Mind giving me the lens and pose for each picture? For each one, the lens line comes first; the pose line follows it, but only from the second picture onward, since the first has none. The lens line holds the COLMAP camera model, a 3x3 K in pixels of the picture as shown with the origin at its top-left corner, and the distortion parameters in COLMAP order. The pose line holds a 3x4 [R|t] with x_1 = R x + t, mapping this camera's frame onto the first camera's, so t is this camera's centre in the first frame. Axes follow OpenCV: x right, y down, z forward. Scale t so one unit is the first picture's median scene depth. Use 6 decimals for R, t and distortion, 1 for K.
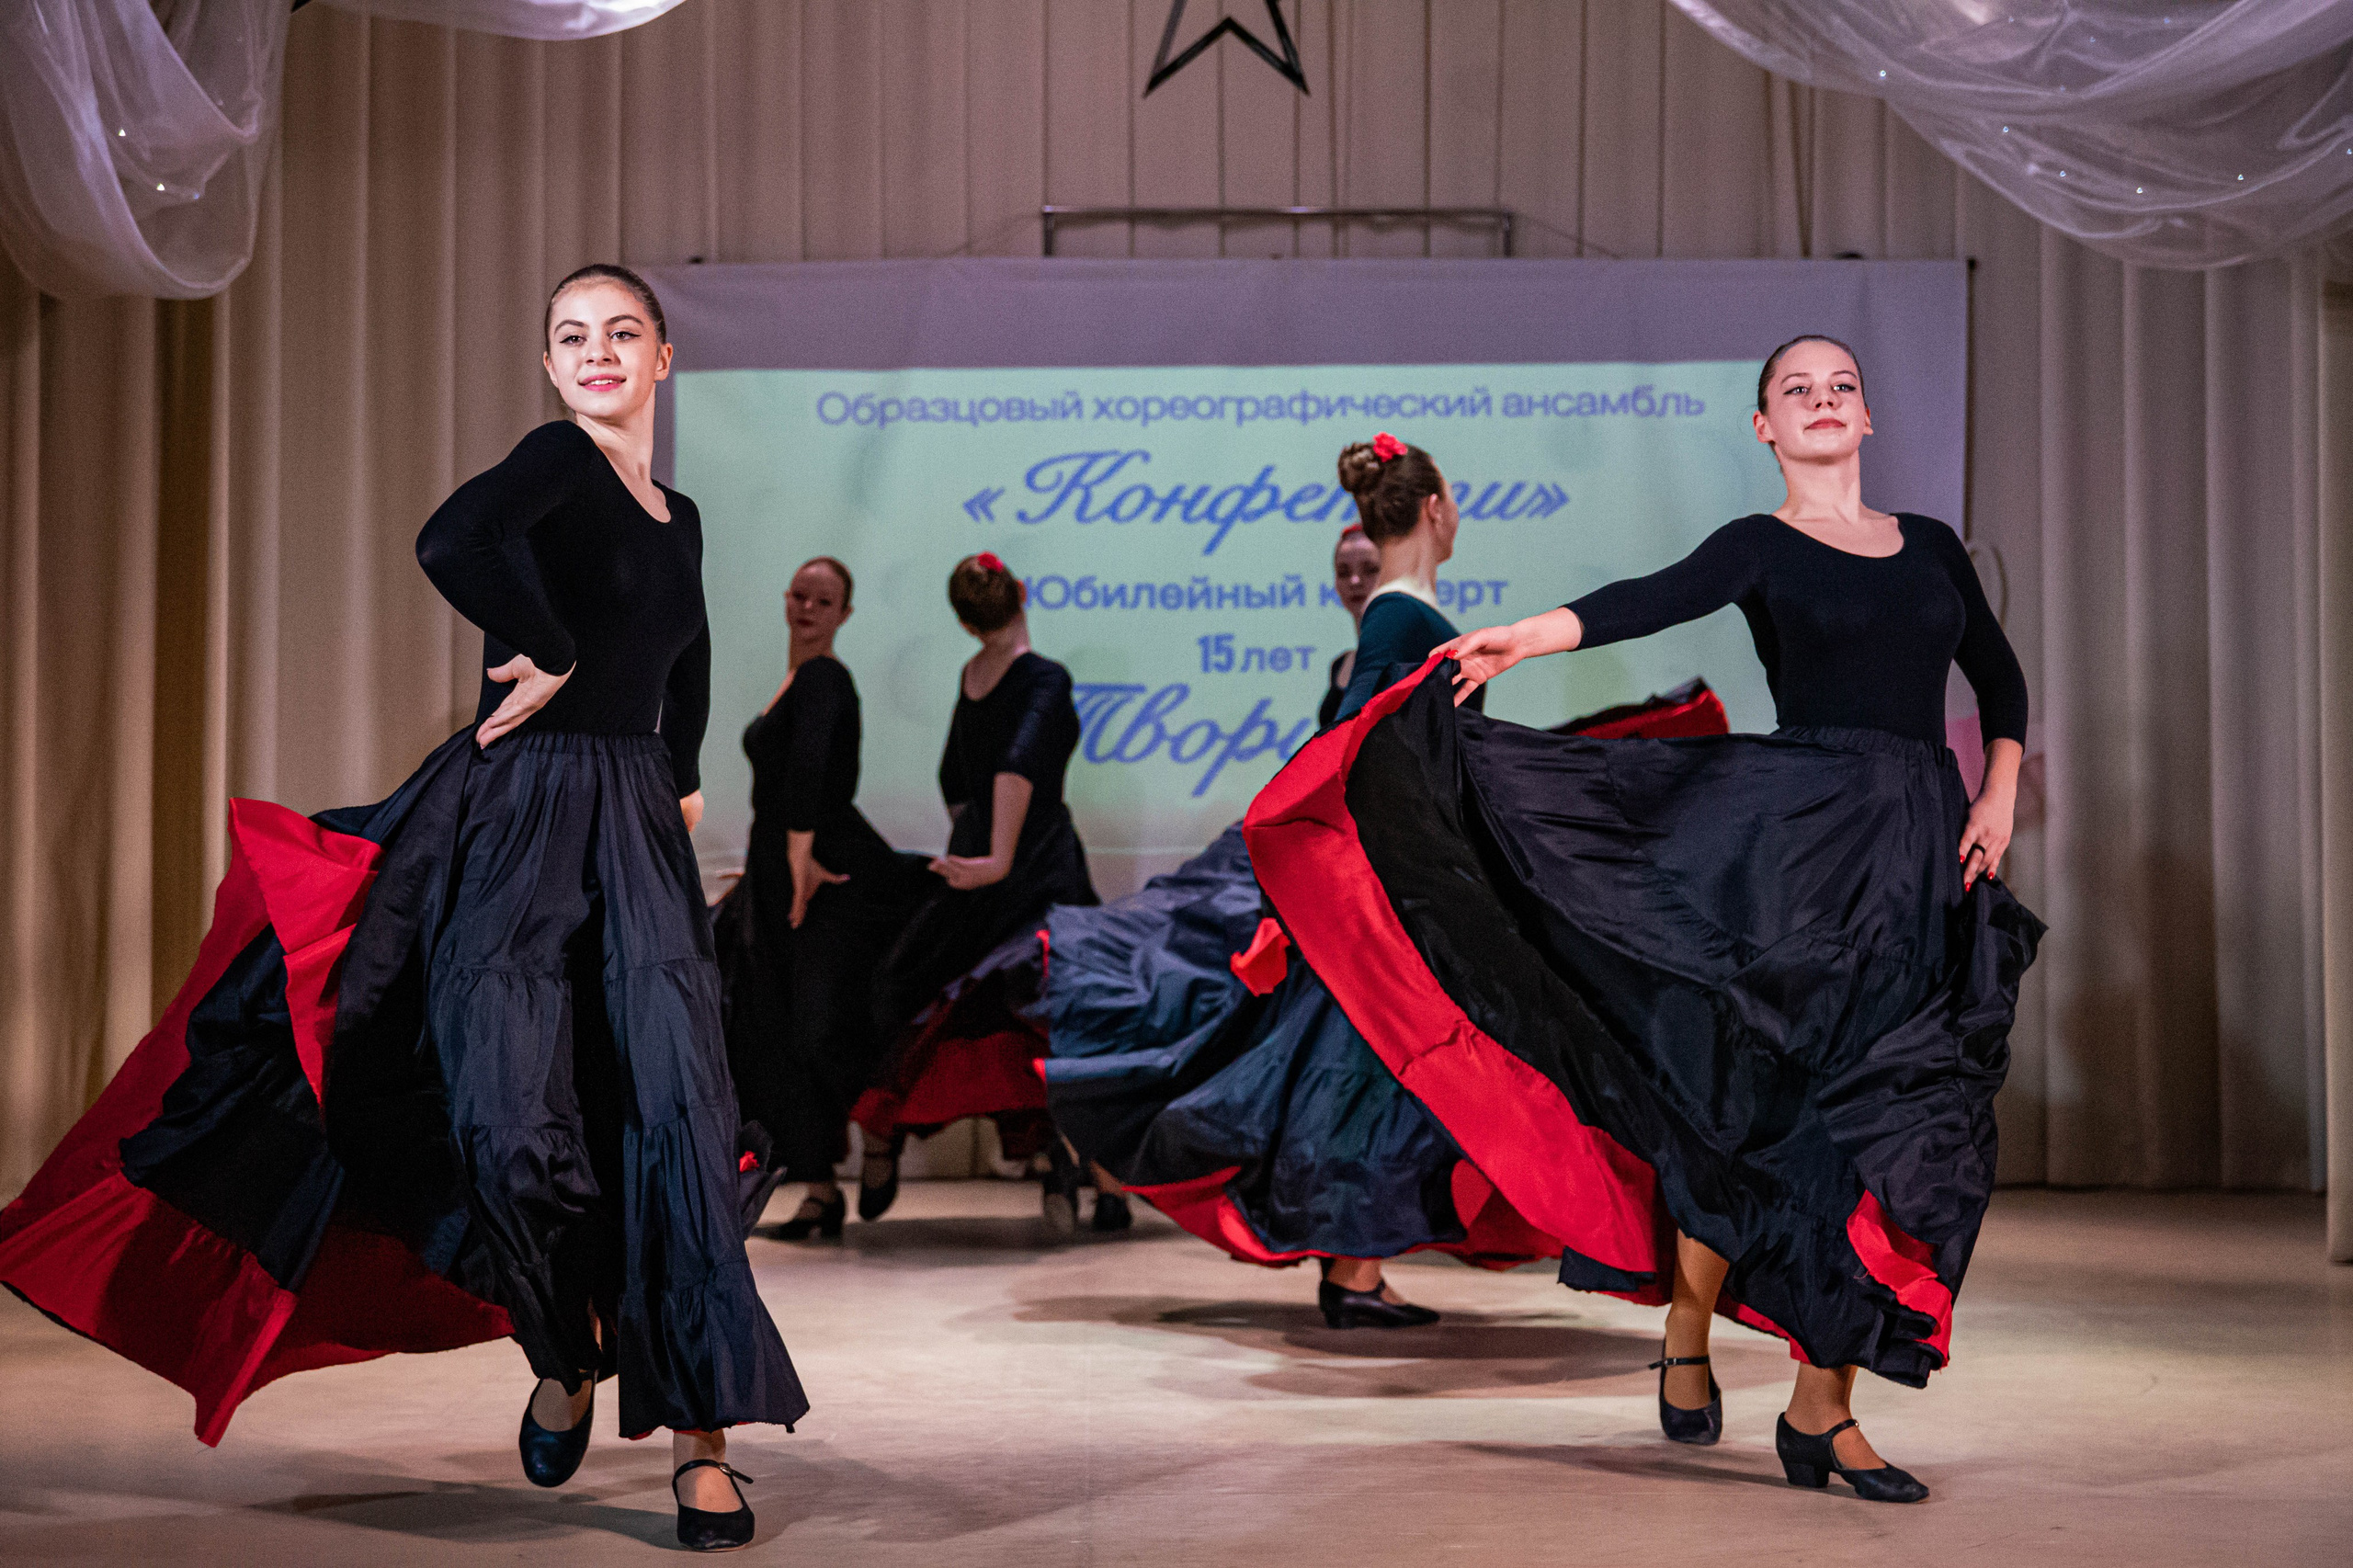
lens RADIAL K [[3313.4, 0, 1221.9], [0, 3313.4, 813.3], [0, 0, 1]] dist [0.125521, 0.054033]
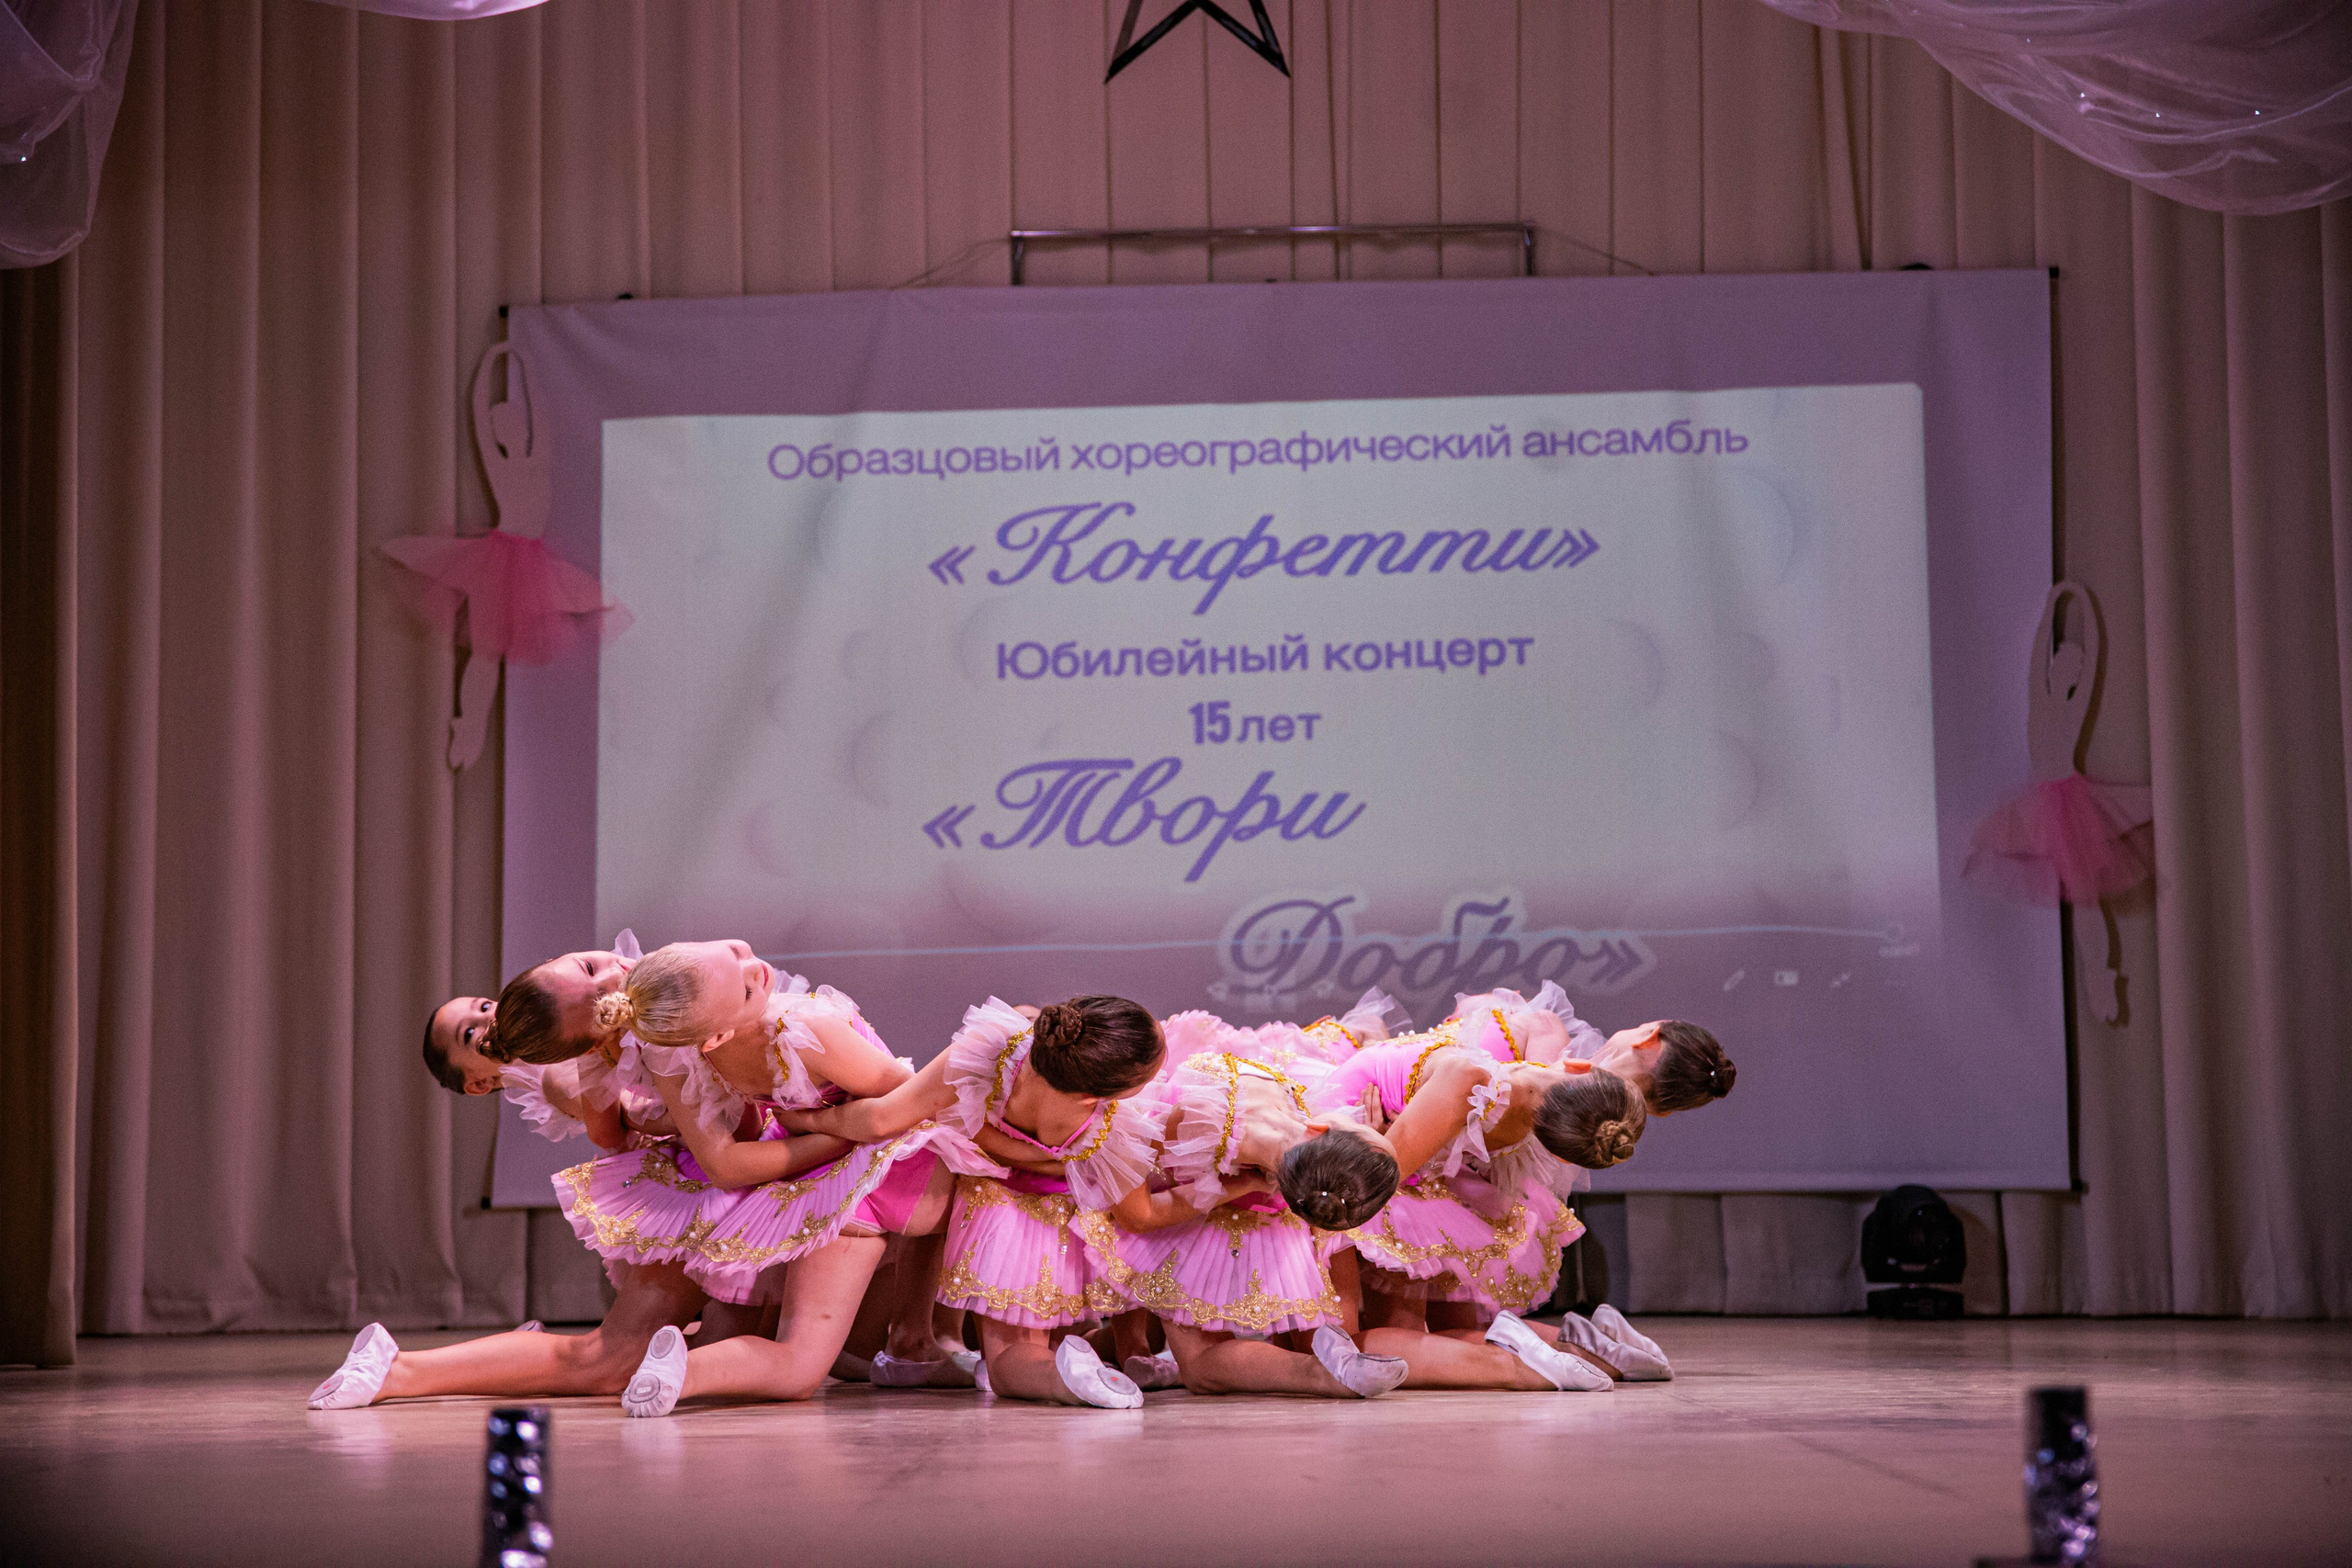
lens RADIAL K [[4344.4, 0, 1197.4], [0, 4344.4, 753.4], [0, 0, 1]] dist [0.316370, -0.489762]
pose [[0.999868, -0.015586, -0.004603, -0.000060], [0.015388, 0.999075, -0.040161, 0.007527], [0.005225, 0.040084, 0.999183, -0.184235]]
